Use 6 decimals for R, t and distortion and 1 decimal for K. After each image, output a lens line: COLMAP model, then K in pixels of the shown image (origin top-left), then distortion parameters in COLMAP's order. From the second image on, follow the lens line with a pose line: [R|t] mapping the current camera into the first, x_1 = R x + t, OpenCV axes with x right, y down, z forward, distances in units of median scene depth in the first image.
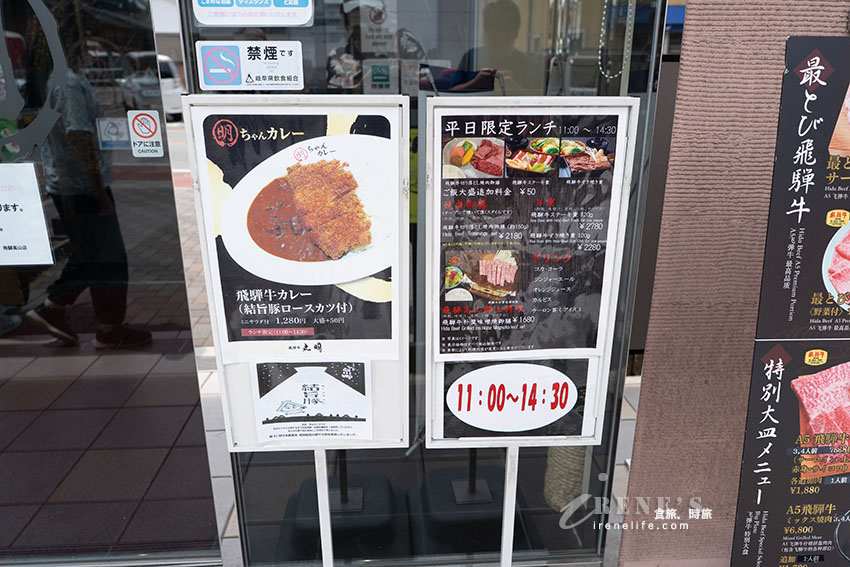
lens RADIAL K [[618.9, 0, 425.0], [0, 618.9, 283.5], [0, 0, 1]] dist [-0.011300, -0.000797]
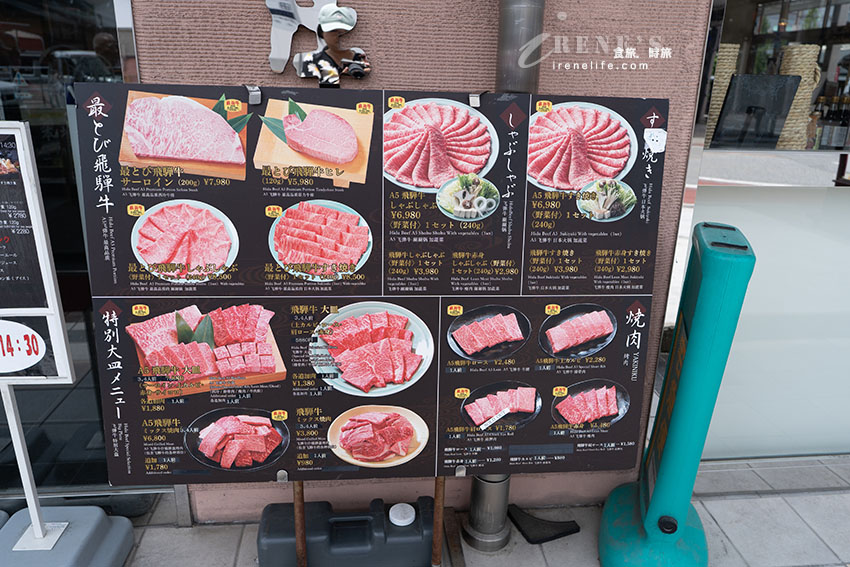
lens RADIAL K [[618.9, 0, 425.0], [0, 618.9, 283.5], [0, 0, 1]] dist [-0.011300, -0.000797]
pose [[0.998996, 0.007302, 0.044210, 1.150047], [-0.007211, 0.999972, -0.002221, 0.054914], [-0.044225, 0.001900, 0.999020, -0.402451]]
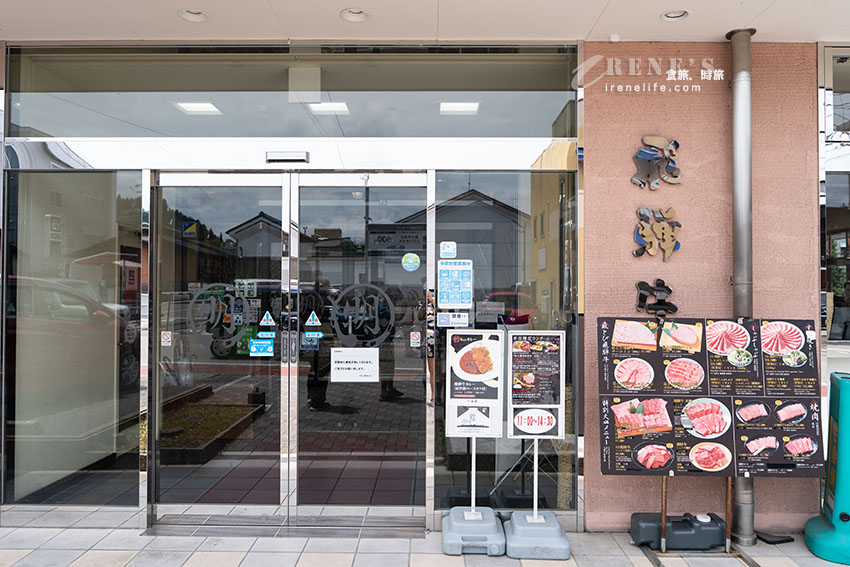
lens RADIAL K [[618.9, 0, 425.0], [0, 618.9, 283.5], [0, 0, 1]] dist [-0.011300, -0.000797]
pose [[0.997493, 0.002700, -0.070709, -0.230485], [-0.026149, 0.942602, -0.332892, 0.680259], [0.065751, 0.333907, 0.940310, -2.607822]]
